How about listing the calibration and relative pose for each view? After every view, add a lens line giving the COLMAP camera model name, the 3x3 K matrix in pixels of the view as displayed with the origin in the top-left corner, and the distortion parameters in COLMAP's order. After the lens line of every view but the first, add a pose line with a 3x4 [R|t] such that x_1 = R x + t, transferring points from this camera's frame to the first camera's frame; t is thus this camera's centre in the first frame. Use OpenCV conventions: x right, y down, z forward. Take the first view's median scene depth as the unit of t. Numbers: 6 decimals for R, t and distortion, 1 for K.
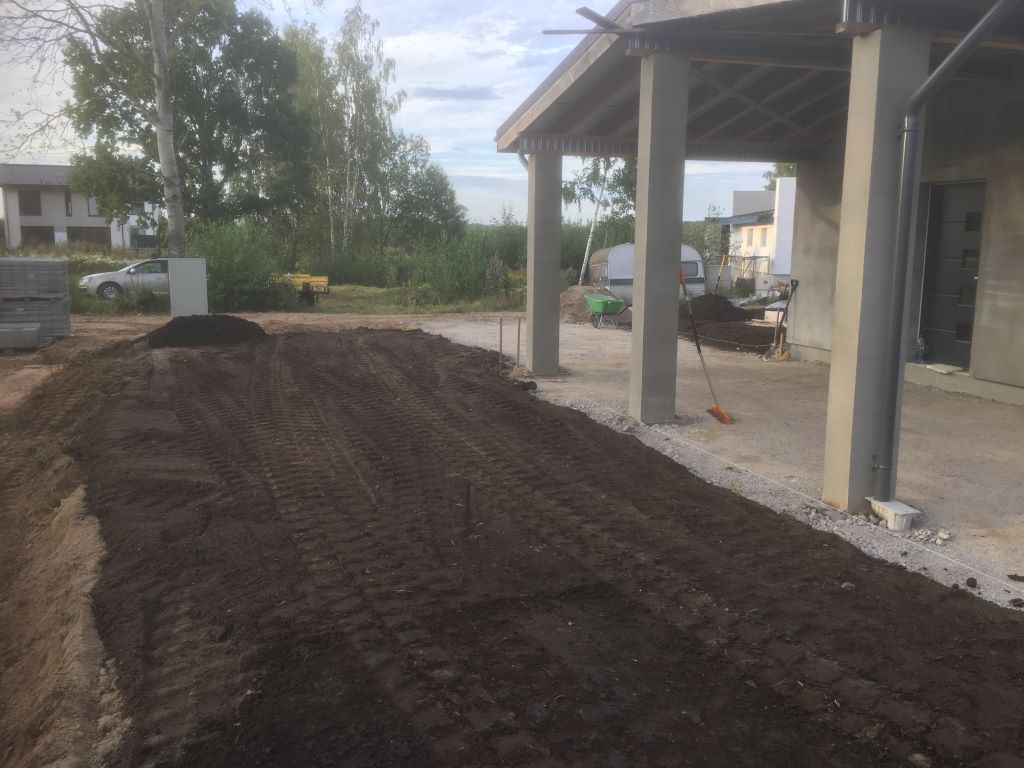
lens RADIAL K [[871.3, 0, 512.0], [0, 871.3, 384.0], [0, 0, 1]] dist [0.052529, -0.069359]
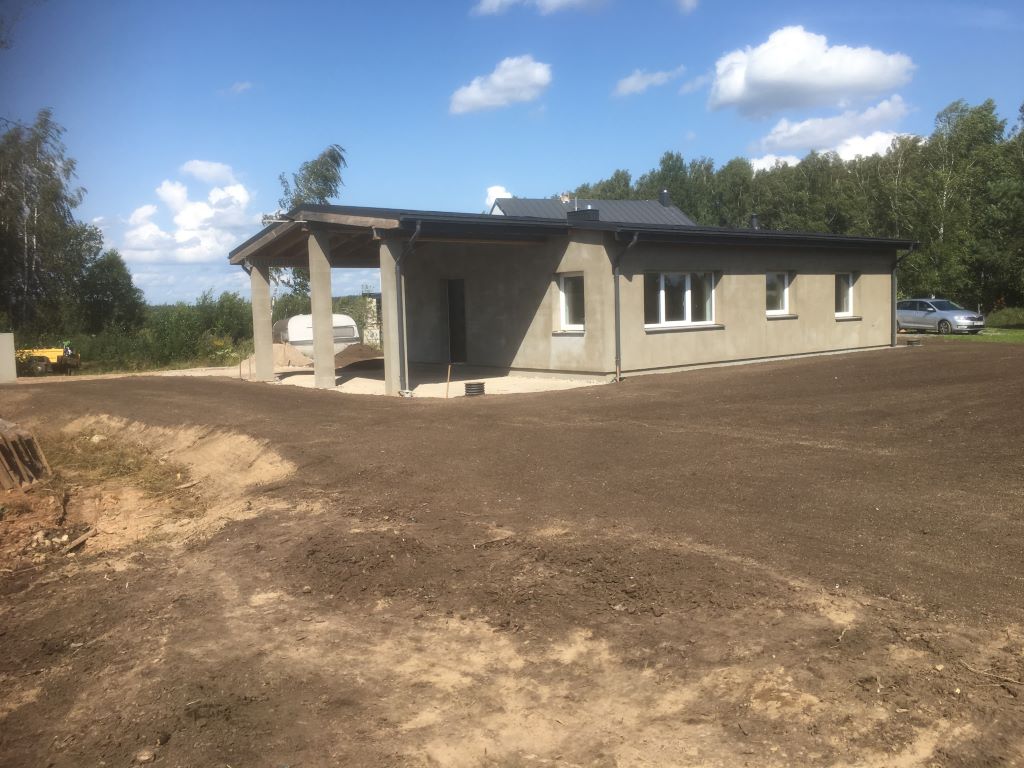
lens RADIAL K [[869.0, 0, 512.0], [0, 869.0, 384.0], [0, 0, 1]] dist [0.000497, -0.429008]
pose [[0.930355, -0.060951, 0.361559, -0.017728], [0.090691, 0.993700, -0.065848, 0.019838], [-0.355267, 0.094052, 0.930021, -0.111537]]
